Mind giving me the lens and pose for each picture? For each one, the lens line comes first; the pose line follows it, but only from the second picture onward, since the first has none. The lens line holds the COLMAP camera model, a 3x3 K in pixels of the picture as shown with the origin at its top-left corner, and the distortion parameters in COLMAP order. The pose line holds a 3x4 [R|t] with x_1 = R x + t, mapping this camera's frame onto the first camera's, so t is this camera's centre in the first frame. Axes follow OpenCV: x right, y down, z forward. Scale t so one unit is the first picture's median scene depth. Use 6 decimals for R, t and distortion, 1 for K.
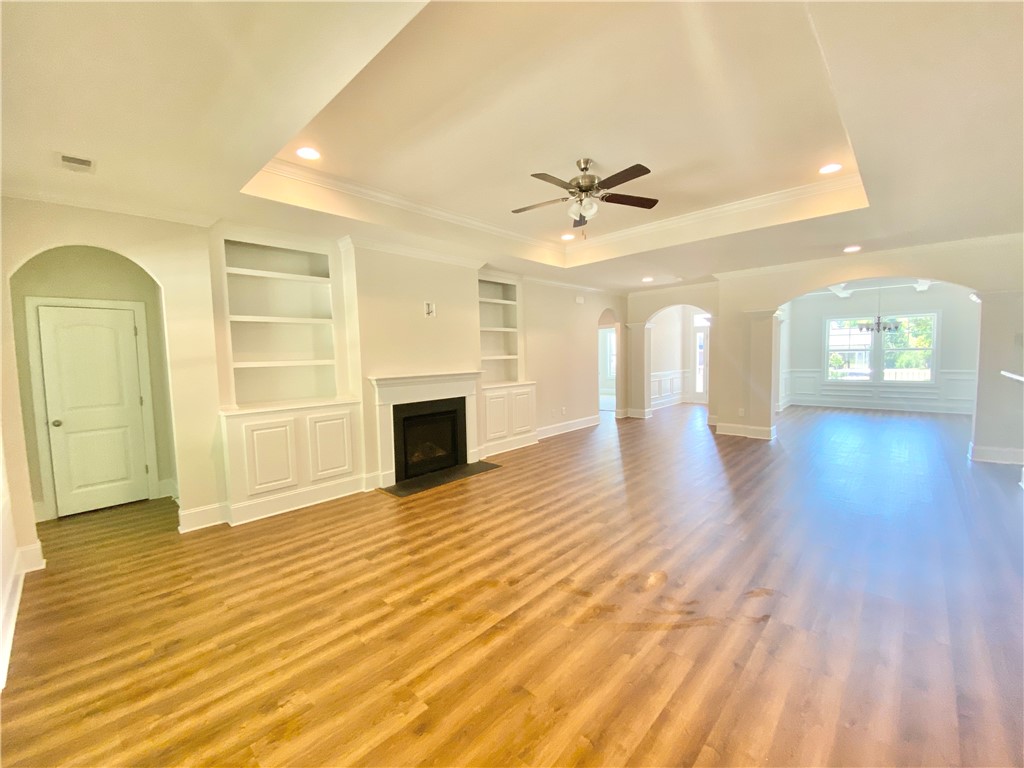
lens RADIAL K [[416.9, 0, 512.0], [0, 416.9, 384.0], [0, 0, 1]] dist [0.030147, -0.023826]
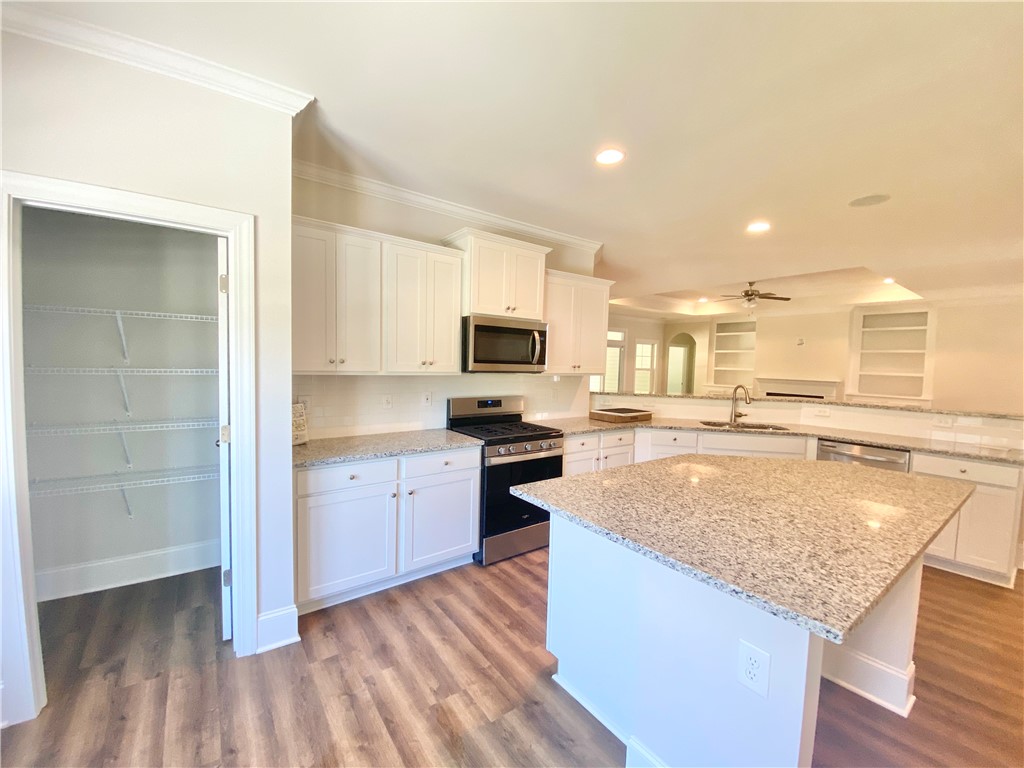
lens RADIAL K [[416.9, 0, 512.0], [0, 416.9, 384.0], [0, 0, 1]] dist [0.030147, -0.023826]
pose [[-0.175673, 0.070228, -0.981940, 2.284241], [-0.094912, 0.991597, 0.087899, -0.060302], [0.979863, 0.108639, -0.167531, 0.178093]]
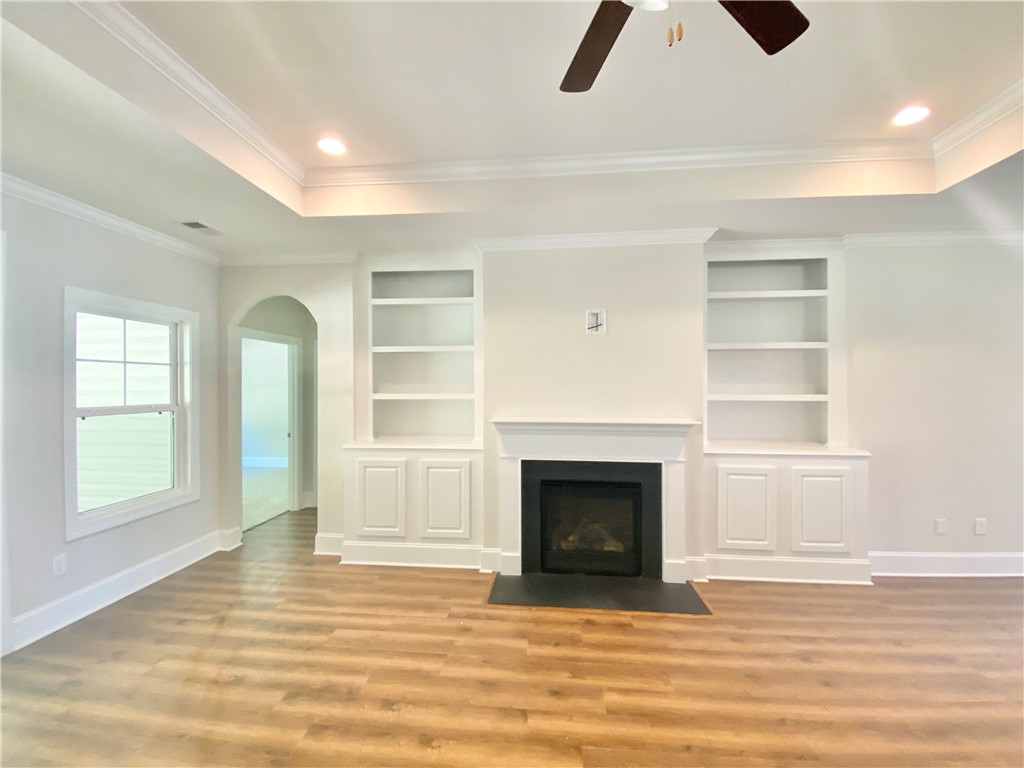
lens RADIAL K [[416.9, 0, 512.0], [0, 416.9, 384.0], [0, 0, 1]] dist [0.030147, -0.023826]
pose [[0.607354, 0.023080, -0.794096, 0.320151], [-0.069036, 0.997330, -0.023814, -0.074413], [0.791426, 0.069284, 0.607326, 0.667877]]
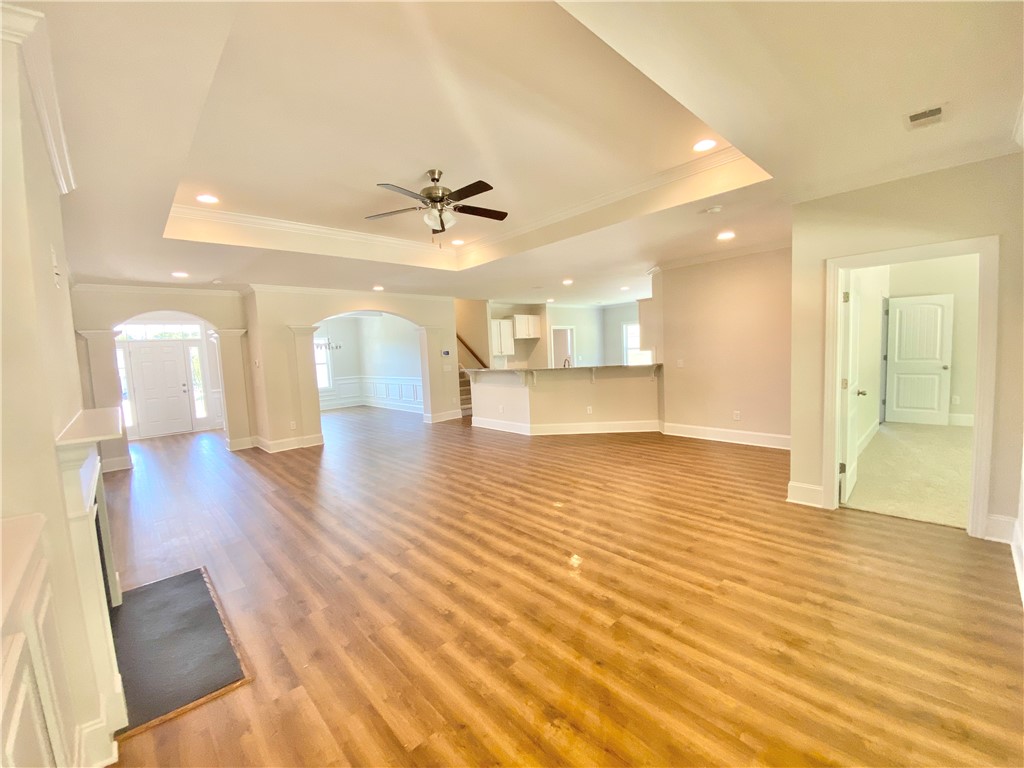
lens RADIAL K [[416.9, 0, 512.0], [0, 416.9, 384.0], [0, 0, 1]] dist [0.030147, -0.023826]
pose [[0.055820, -0.062654, 0.996473, -0.772859], [0.121439, 0.991046, 0.055510, -0.044524], [-0.991028, 0.117912, 0.062929, 0.718224]]
